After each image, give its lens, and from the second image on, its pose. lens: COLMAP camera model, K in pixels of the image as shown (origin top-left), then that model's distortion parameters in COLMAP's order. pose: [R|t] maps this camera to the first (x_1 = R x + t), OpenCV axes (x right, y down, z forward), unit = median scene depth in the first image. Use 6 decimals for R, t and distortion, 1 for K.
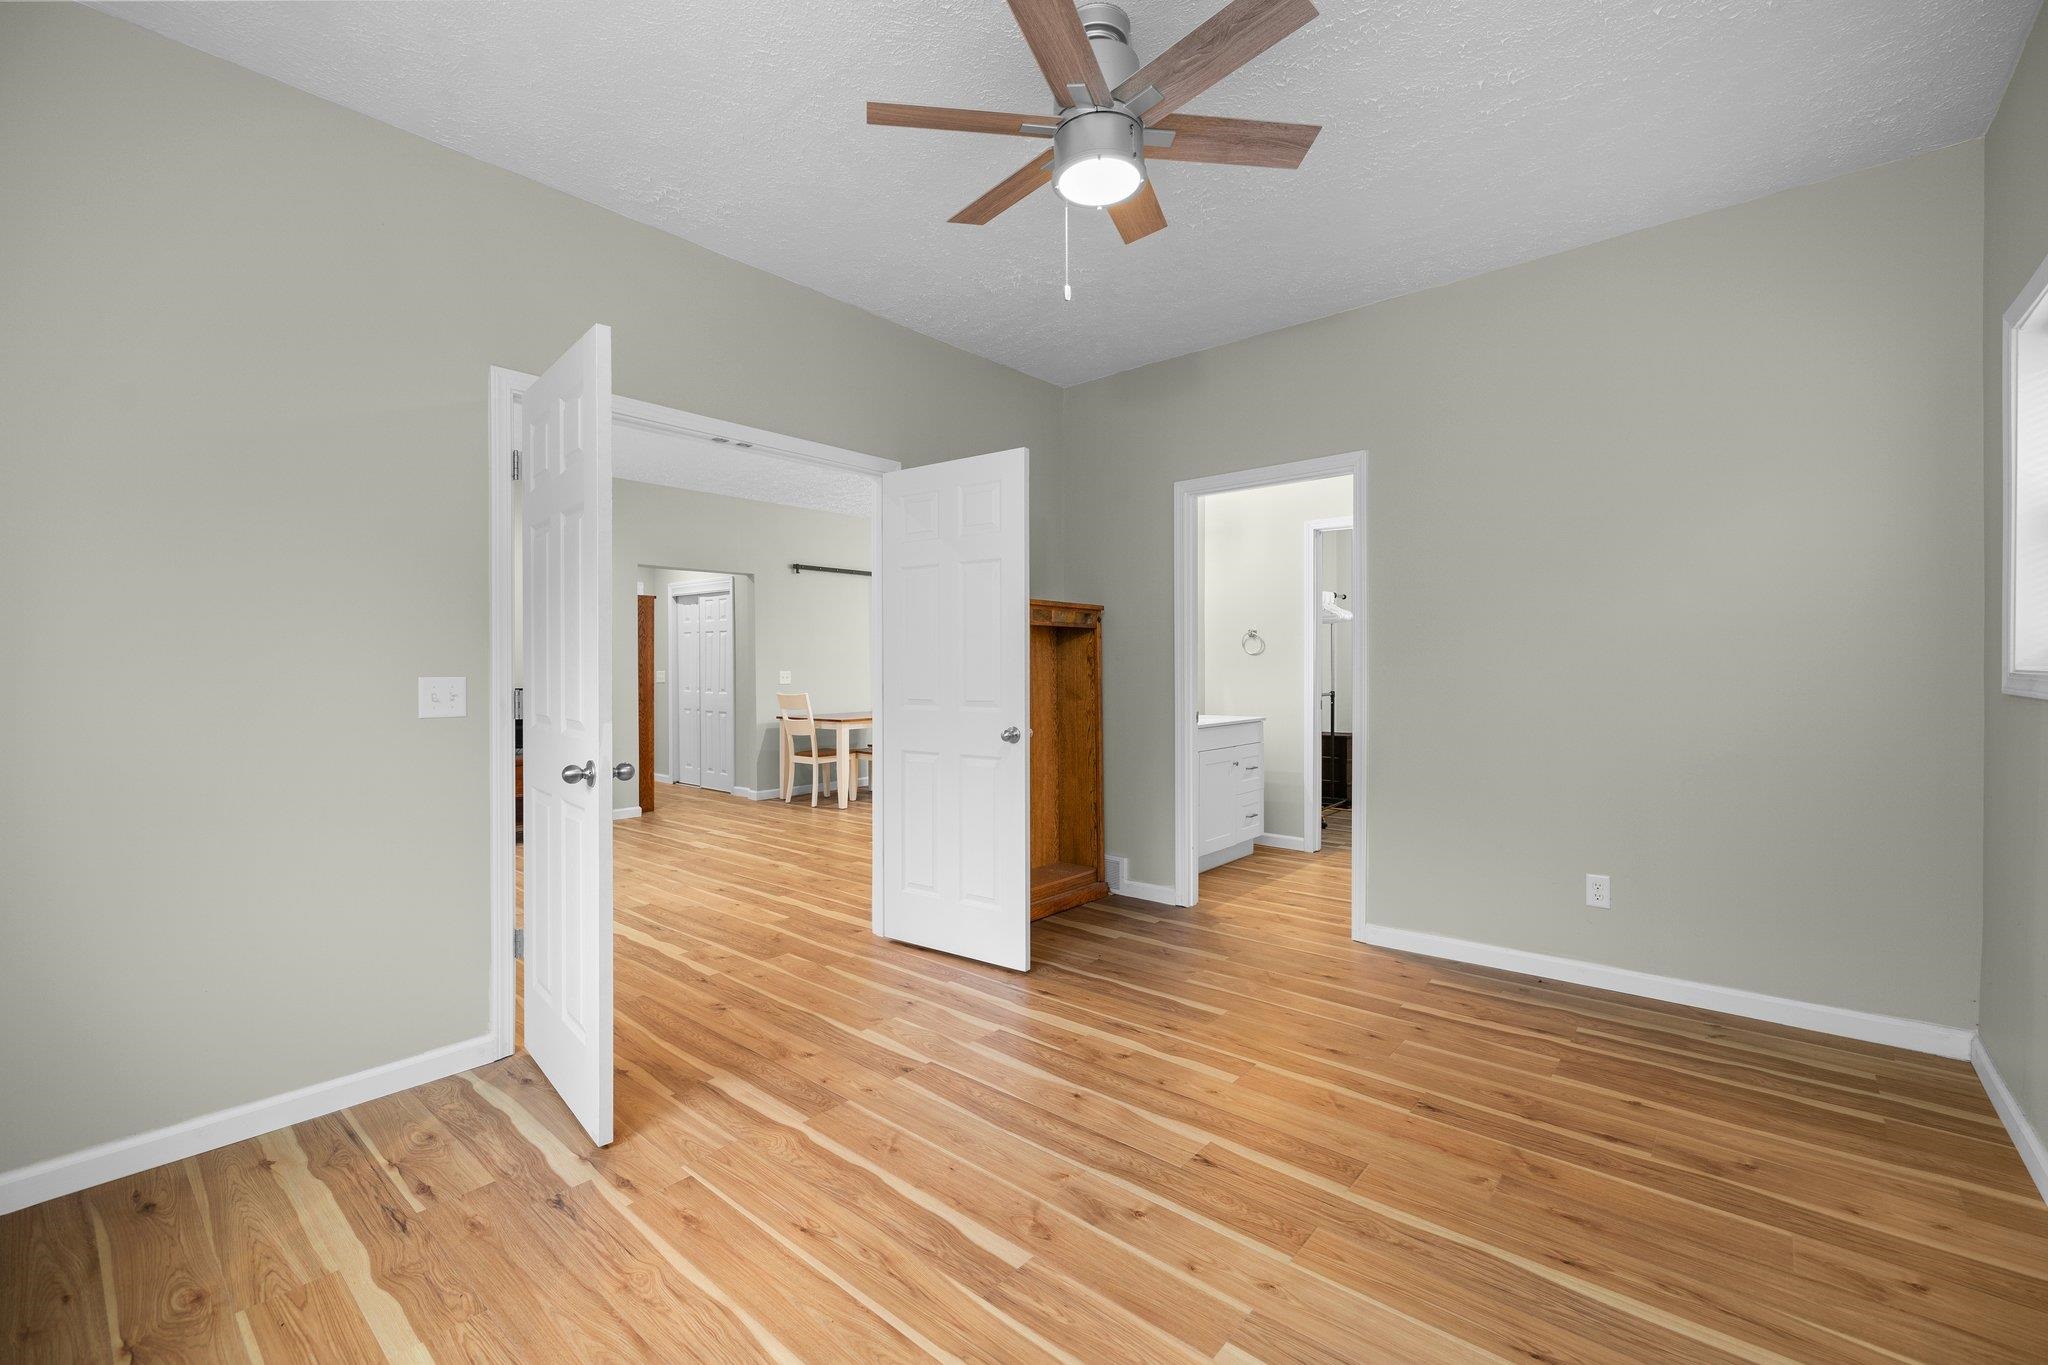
lens RADIAL K [[857.1, 0, 1019.7], [0, 857.1, 669.3], [0, 0, 1]] dist [0.000764, 0.000376]
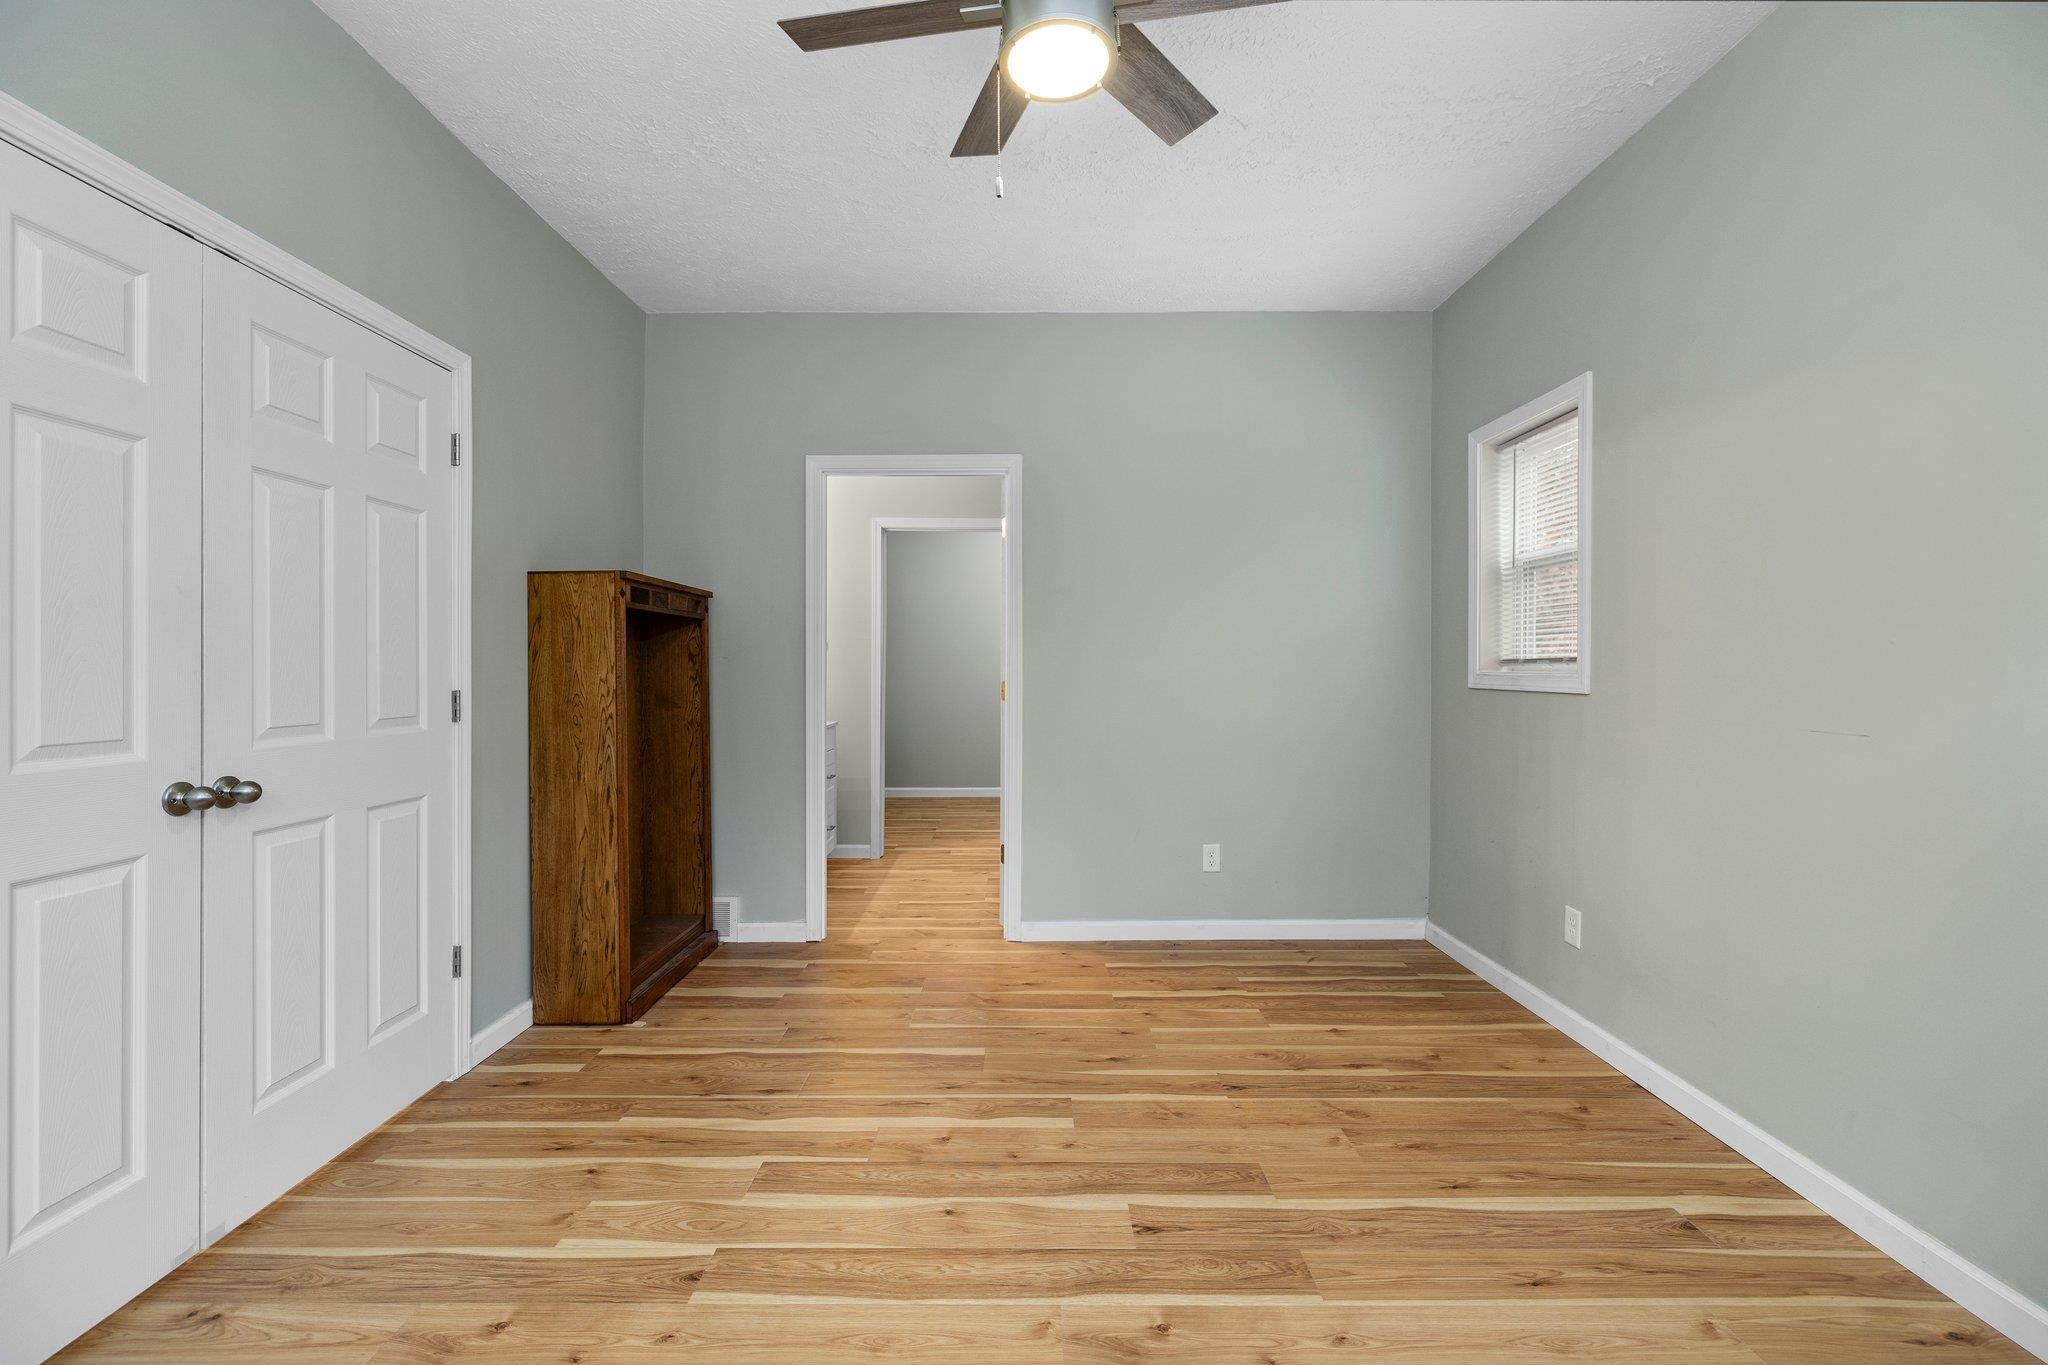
lens RADIAL K [[857.1, 0, 1019.7], [0, 857.1, 669.3], [0, 0, 1]] dist [0.000764, 0.000376]
pose [[0.763128, 0.002926, 0.646241, -0.365279], [-0.001505, 0.999995, -0.002750, 0.001727], [-0.646246, 0.001126, 0.763129, 0.332414]]
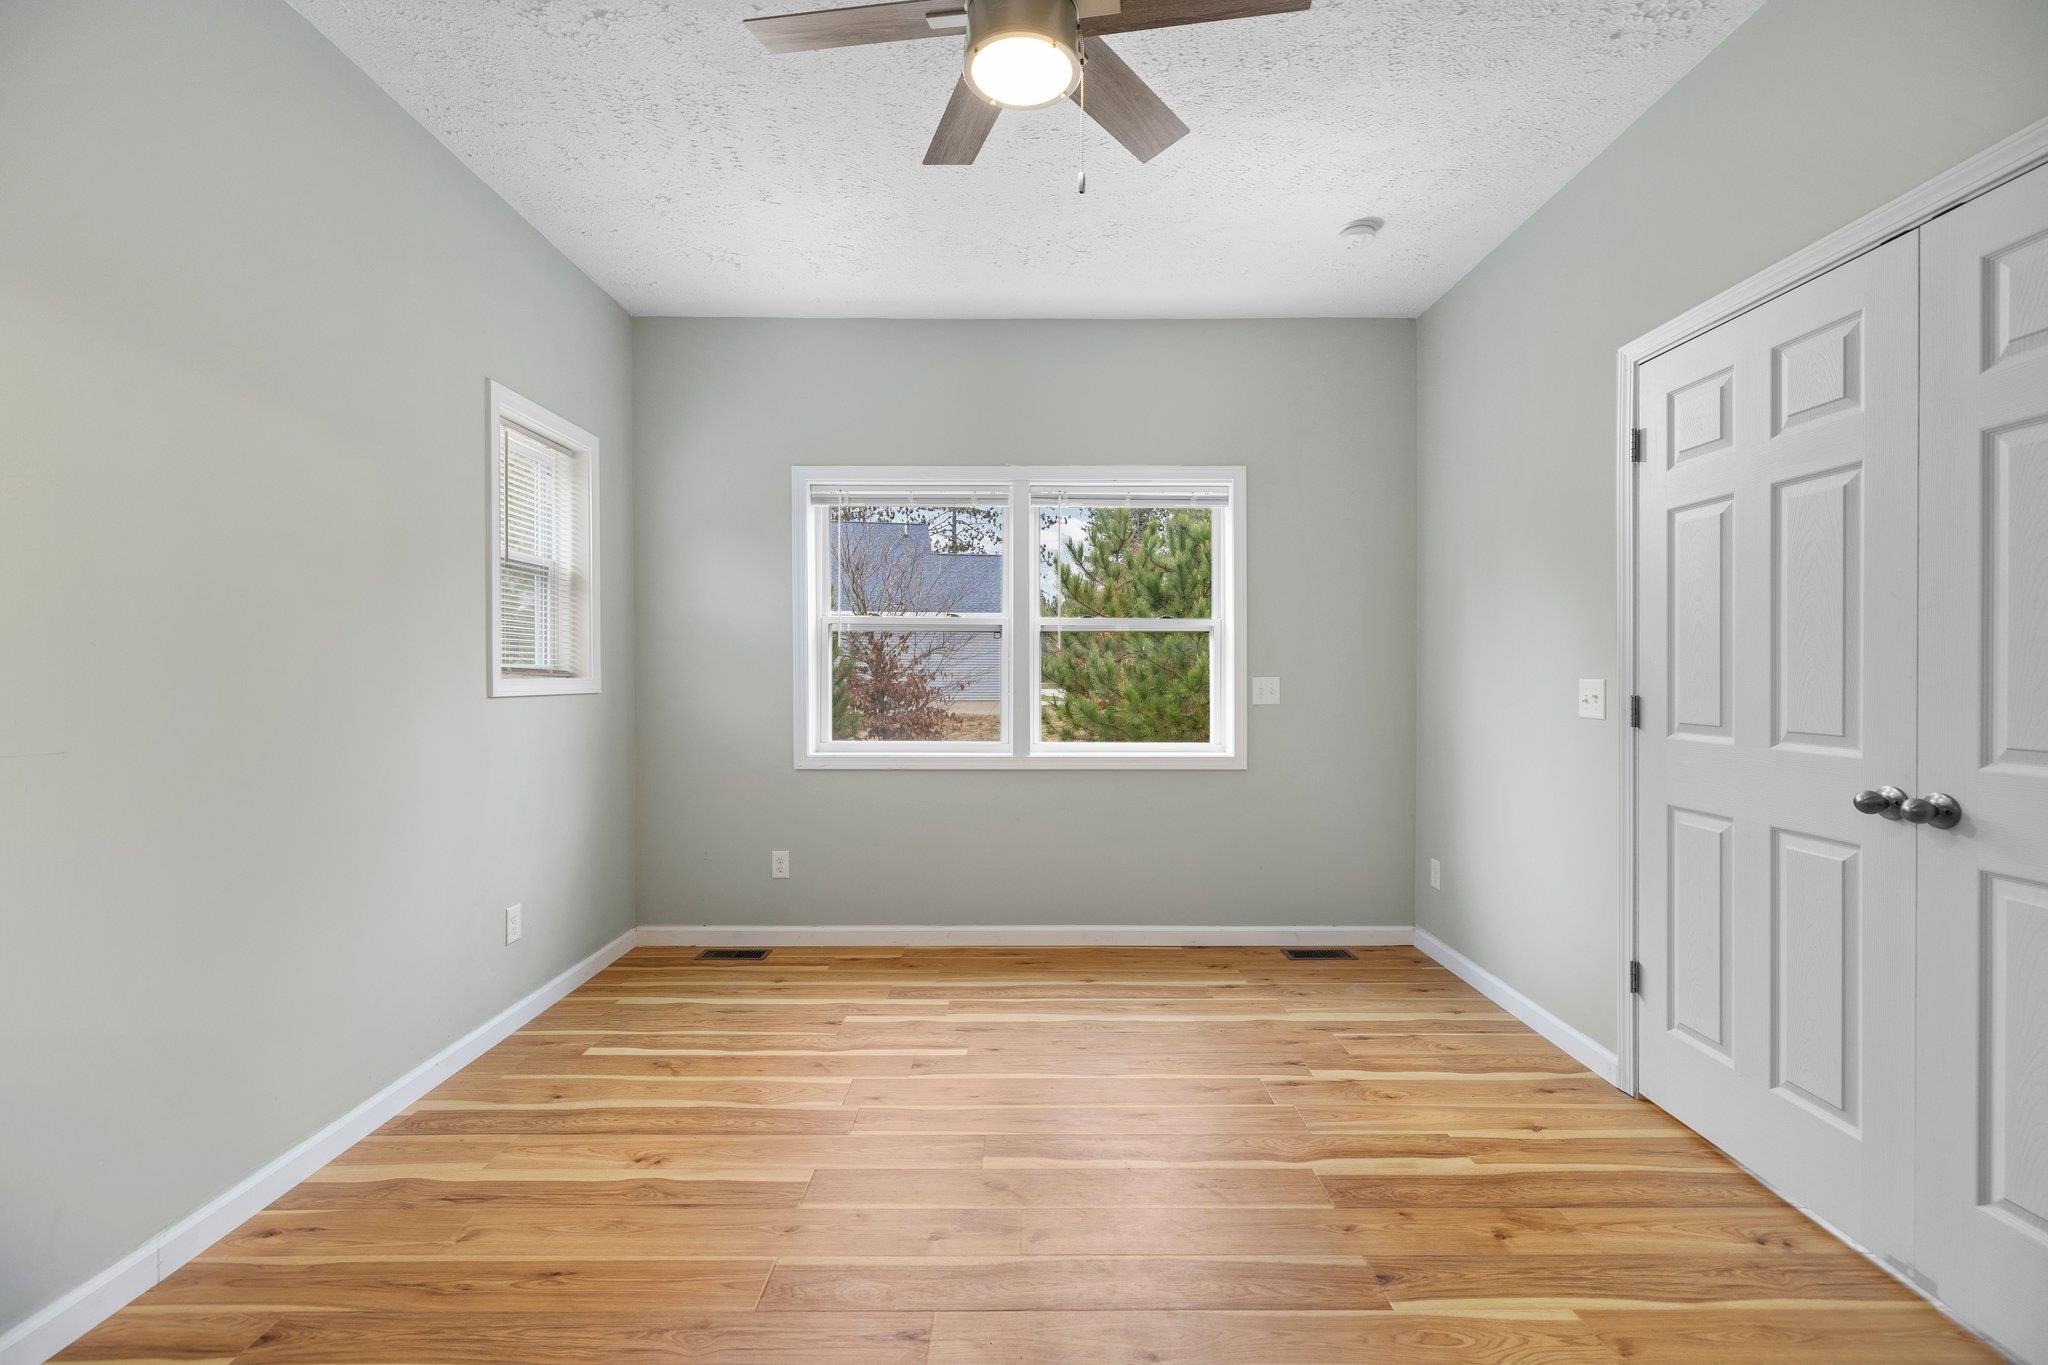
lens RADIAL K [[857.1, 0, 1019.7], [0, 857.1, 669.3], [0, 0, 1]] dist [0.000764, 0.000376]
pose [[-0.749293, 0.004021, -0.662226, 0.511736], [0.000633, 0.999985, 0.005356, -0.007094], [0.662238, 0.003594, -0.749285, 1.299158]]
